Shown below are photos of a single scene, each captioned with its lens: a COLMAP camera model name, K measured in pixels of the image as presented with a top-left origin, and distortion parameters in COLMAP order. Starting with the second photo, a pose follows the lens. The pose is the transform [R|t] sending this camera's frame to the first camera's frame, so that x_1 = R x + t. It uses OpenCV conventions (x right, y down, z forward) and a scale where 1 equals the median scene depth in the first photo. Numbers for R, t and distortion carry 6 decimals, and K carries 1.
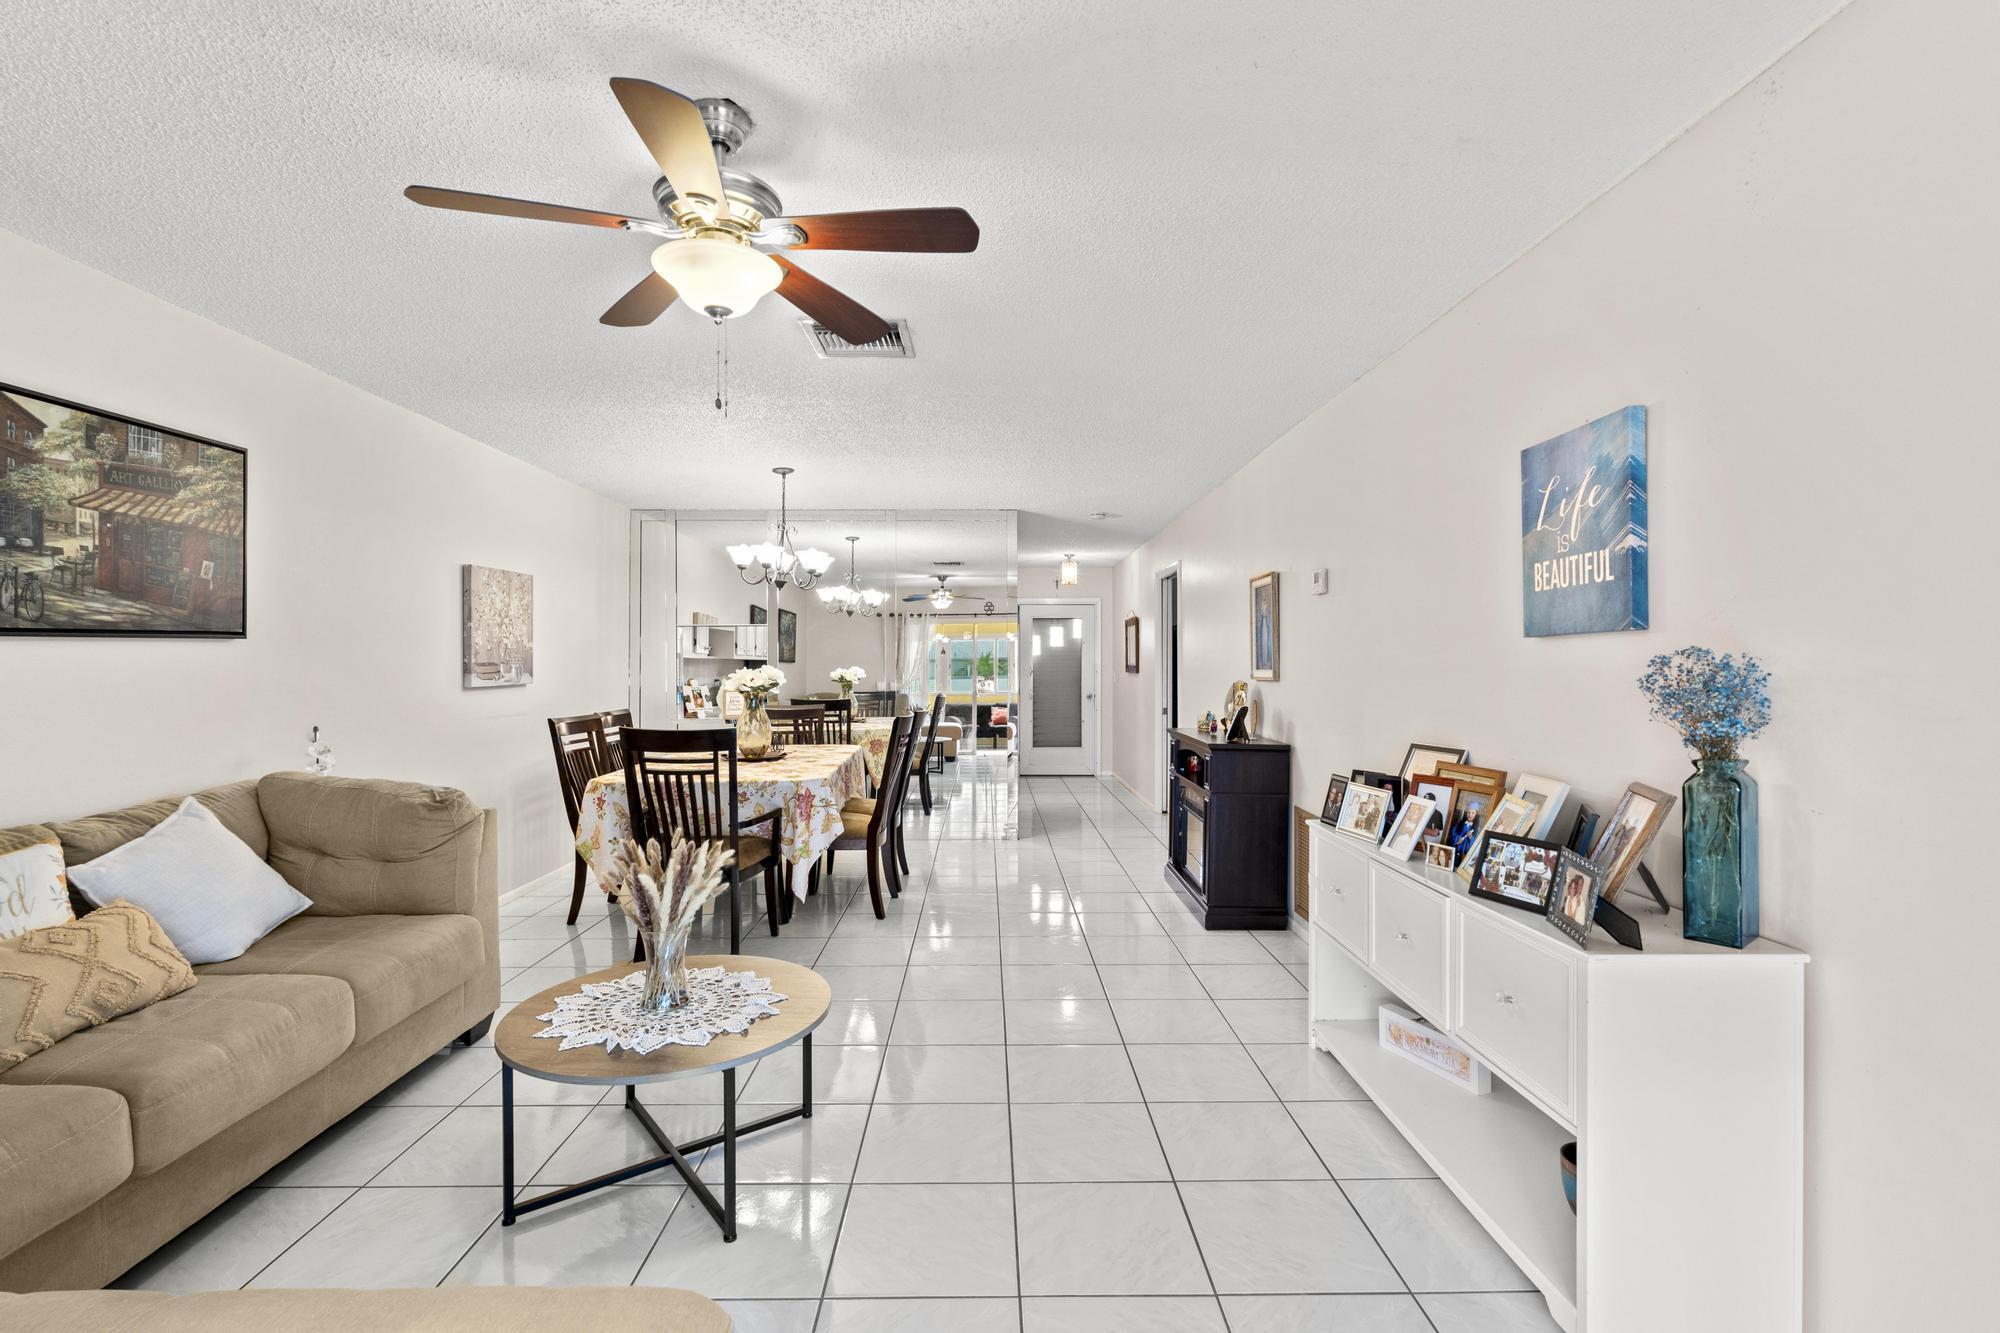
lens RADIAL K [[895.1, 0, 997.0], [0, 895.1, 671.4], [0, 0, 1]] dist [-0.004077, -0.000064]
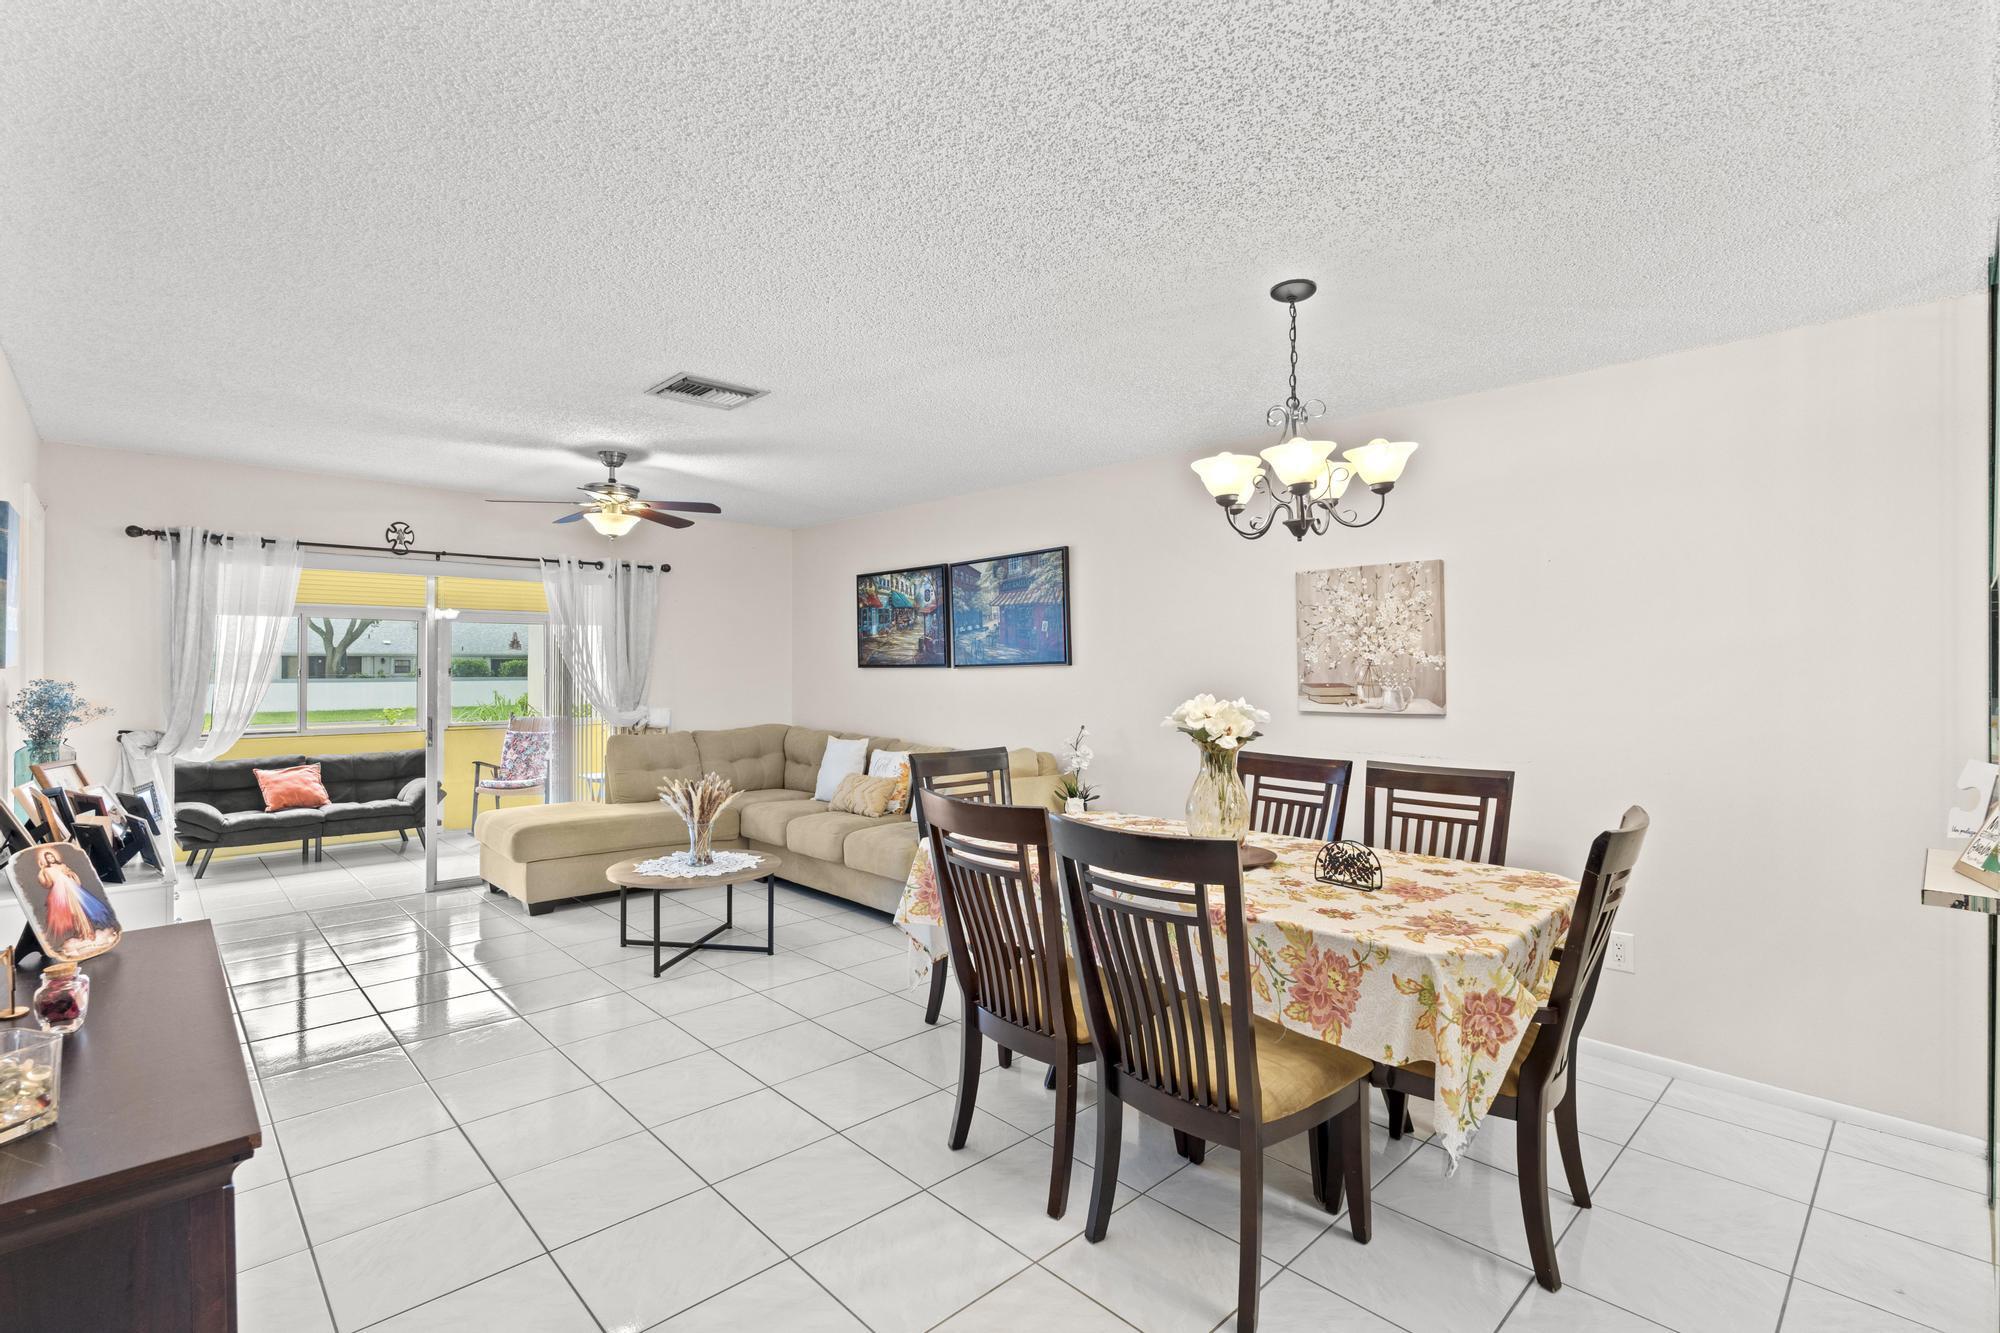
lens RADIAL K [[915.0, 0, 993.2], [0, 915.0, 664.7], [0, 0, 1]] dist [-0.001717, -0.000160]
pose [[-0.736555, -0.002030, -0.676374, 0.413695], [-0.005281, 0.999982, 0.002750, -0.048391], [0.676357, 0.005598, -0.736553, 2.452099]]
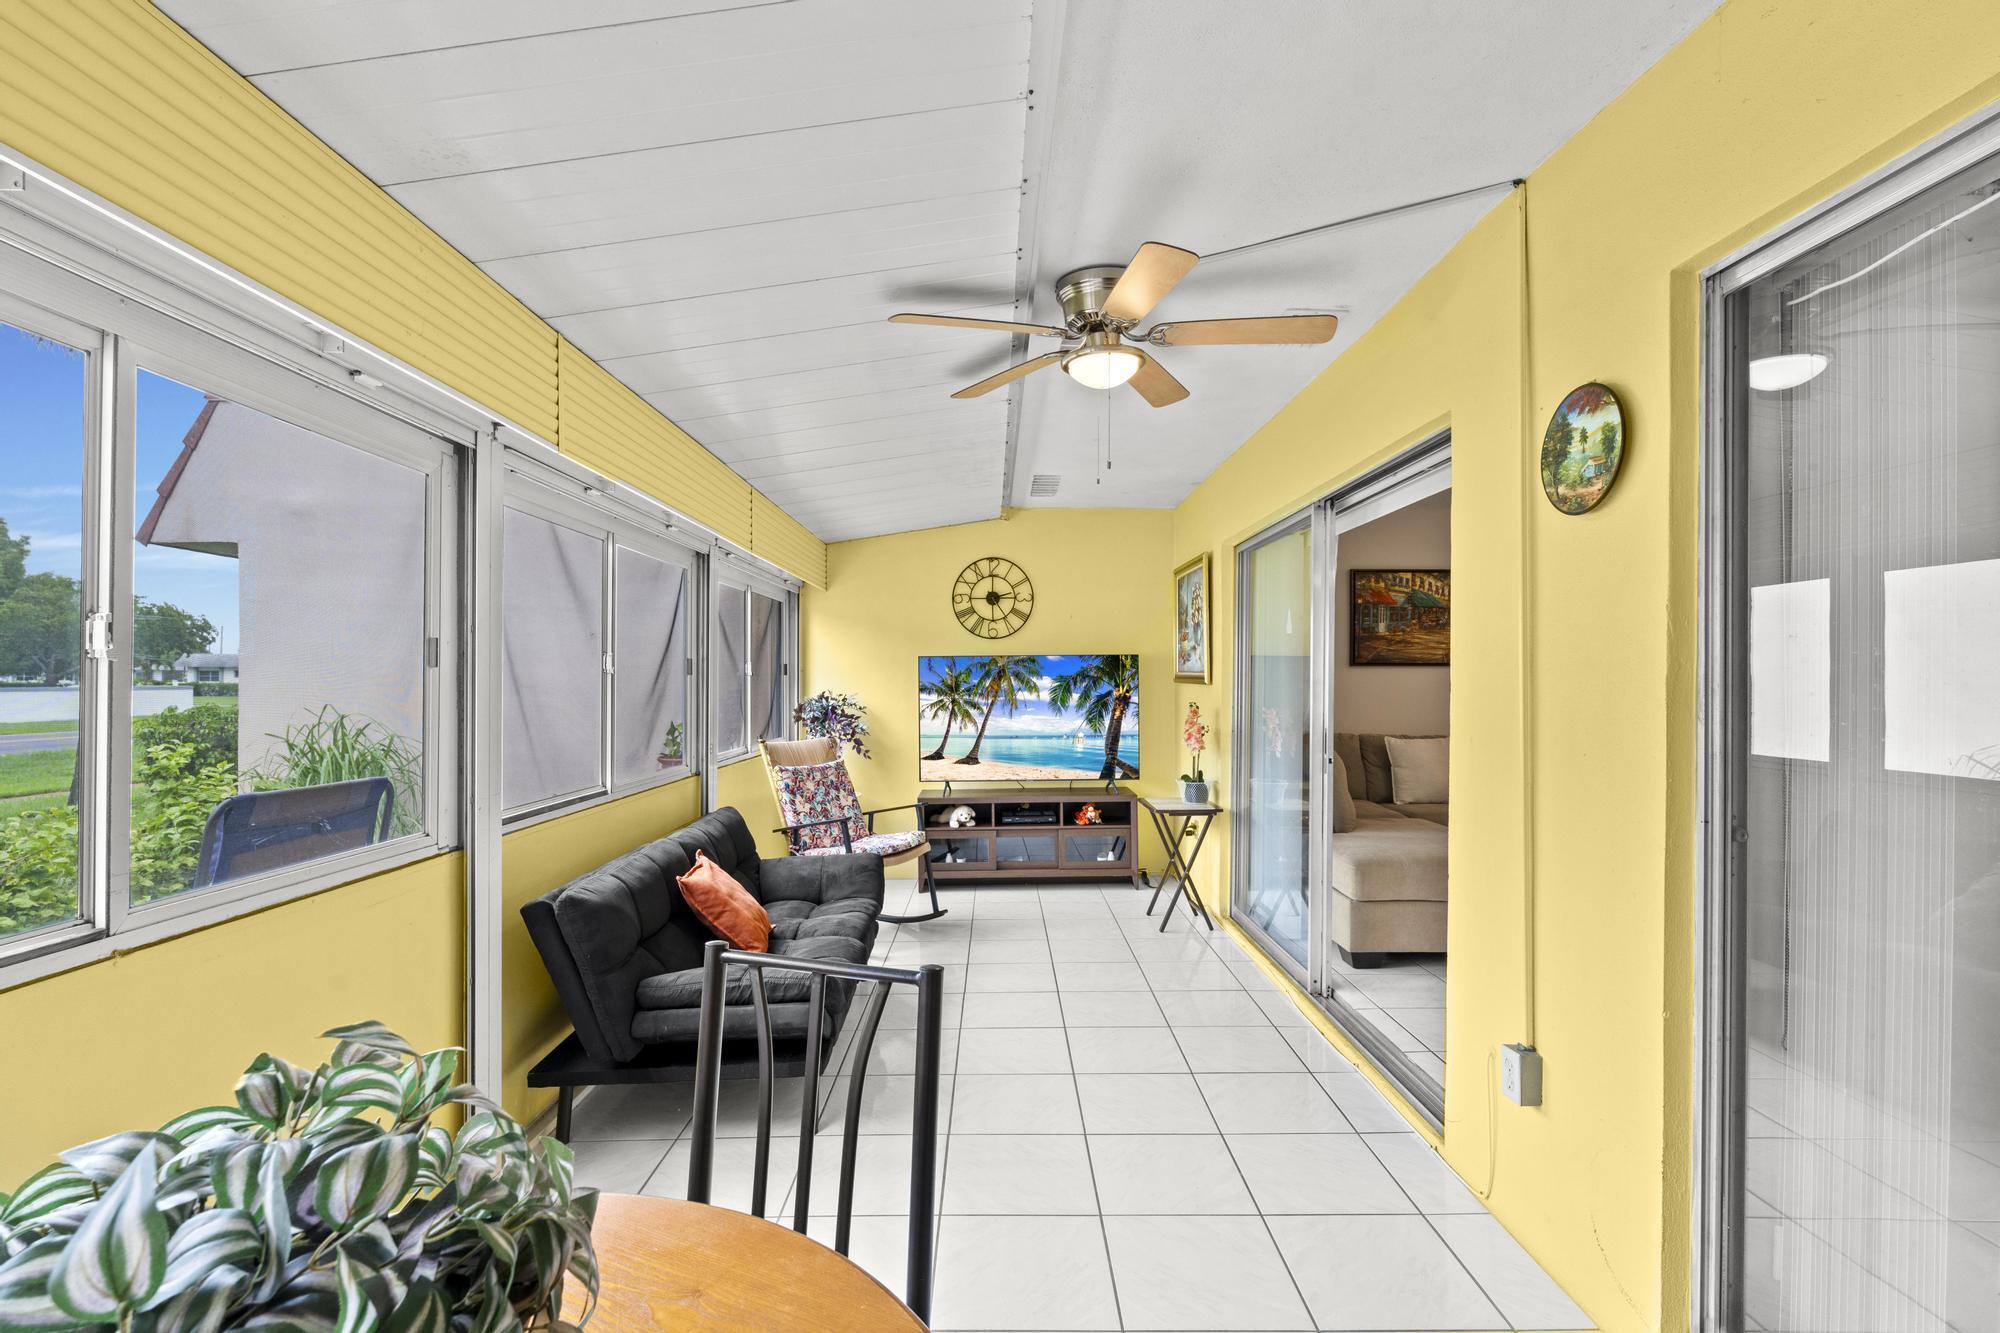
lens RADIAL K [[895.1, 0, 997.0], [0, 895.1, 671.4], [0, 0, 1]] dist [-0.004077, -0.000064]
pose [[-0.008221, -0.005046, -0.999953, 1.321884], [-0.012272, 0.999912, -0.004945, 0.004900], [0.999891, 0.012230, -0.008282, -0.465699]]
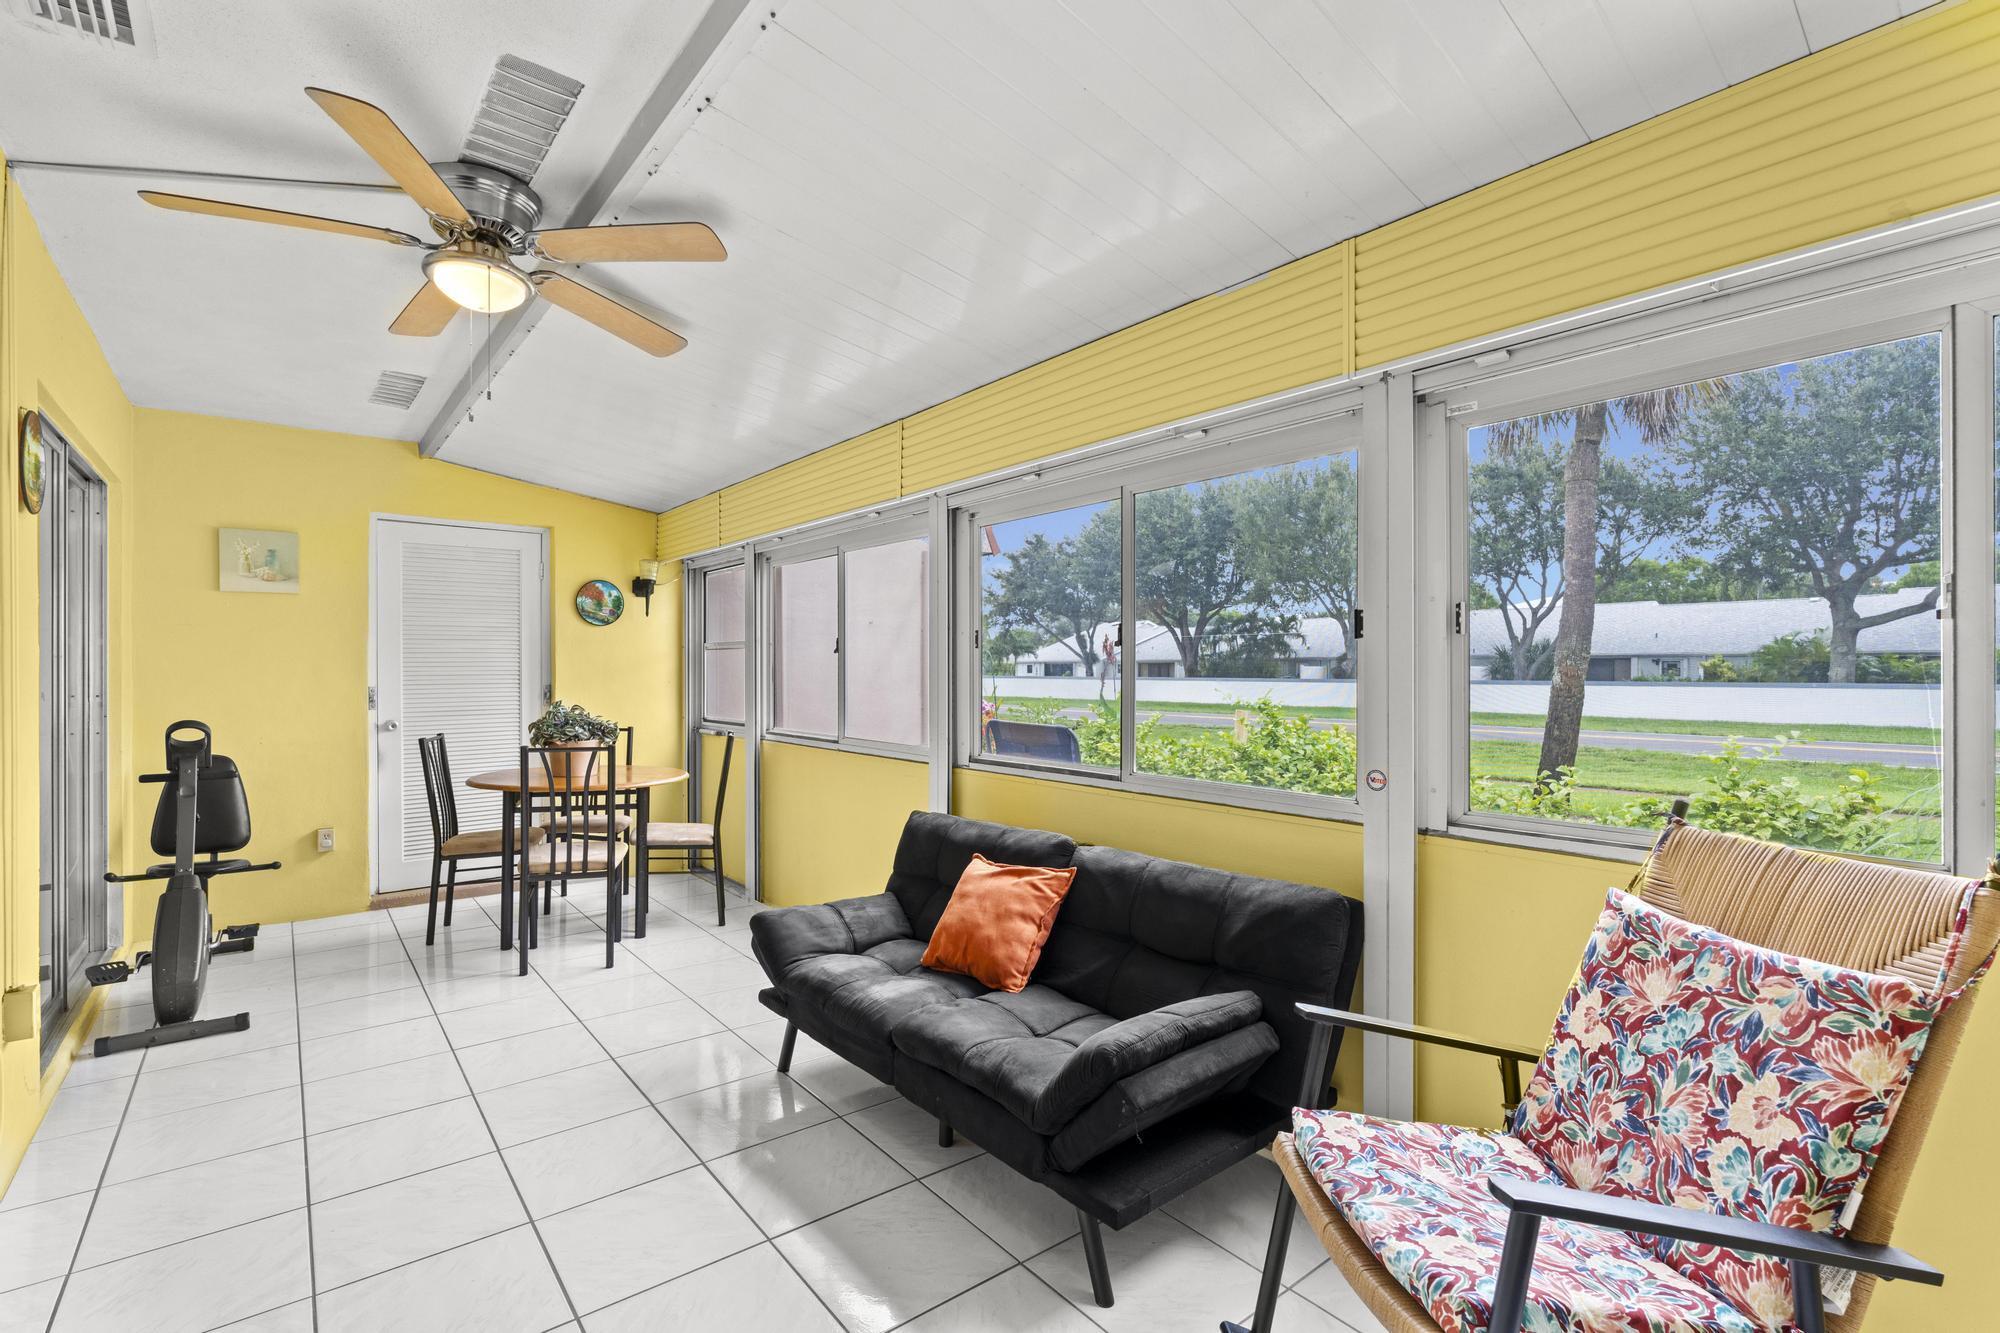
lens RADIAL K [[895.1, 0, 997.0], [0, 895.1, 671.4], [0, 0, 1]] dist [-0.004077, -0.000064]
pose [[-0.621833, 0.005346, 0.783132, -0.678252], [0.007981, 0.999968, -0.000489, 0.039275], [-0.783109, 0.005947, -0.621856, -0.211488]]
